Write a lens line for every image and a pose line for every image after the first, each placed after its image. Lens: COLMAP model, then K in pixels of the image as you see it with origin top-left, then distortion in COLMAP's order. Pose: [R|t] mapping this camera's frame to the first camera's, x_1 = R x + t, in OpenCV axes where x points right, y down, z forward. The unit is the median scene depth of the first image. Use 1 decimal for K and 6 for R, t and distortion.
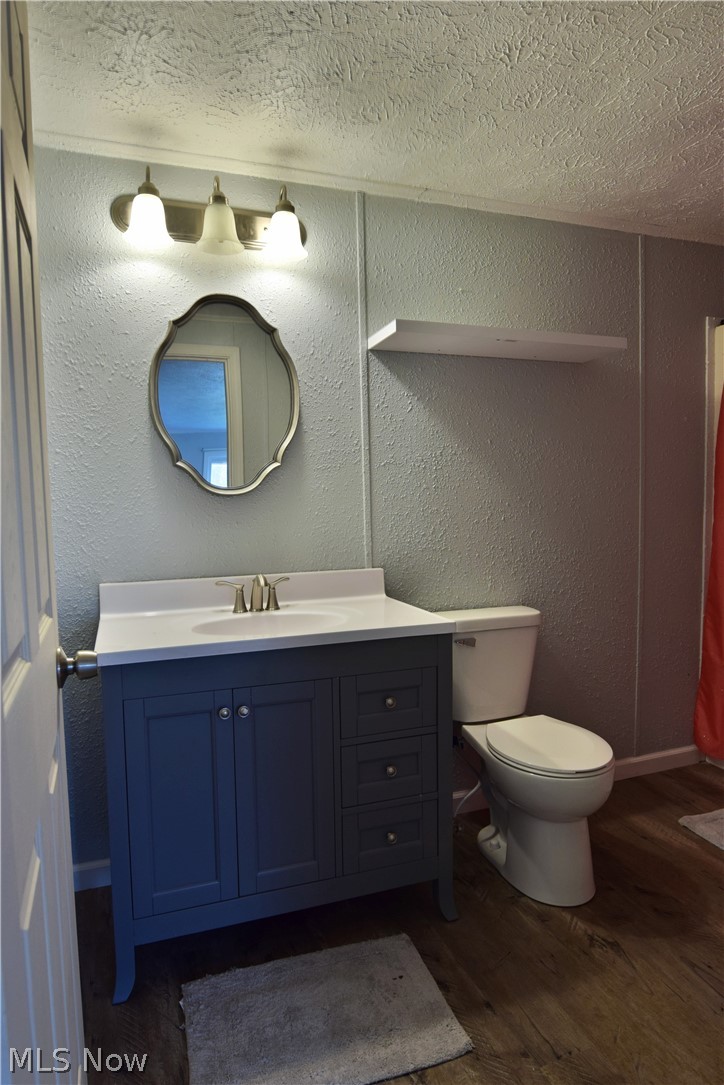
lens RADIAL K [[667.2, 0, 362.0], [0, 667.2, 542.5], [0, 0, 1]] dist [-0.013134, -0.001986]
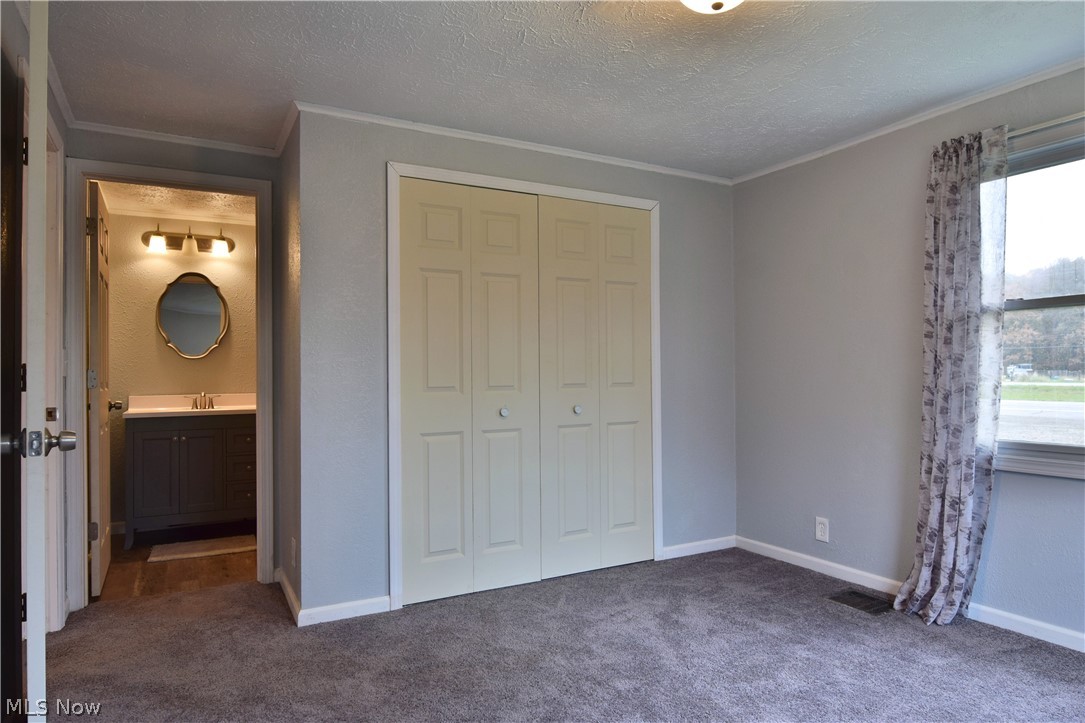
lens RADIAL K [[667.2, 0, 542.5], [0, 667.2, 361.5], [0, 0, 1]] dist [-0.013134, -0.001986]
pose [[0.988931, 0.009939, 0.148042, 0.674169], [0.003734, 0.995771, -0.091794, 0.158217], [-0.148328, 0.091331, 0.984712, -1.472648]]
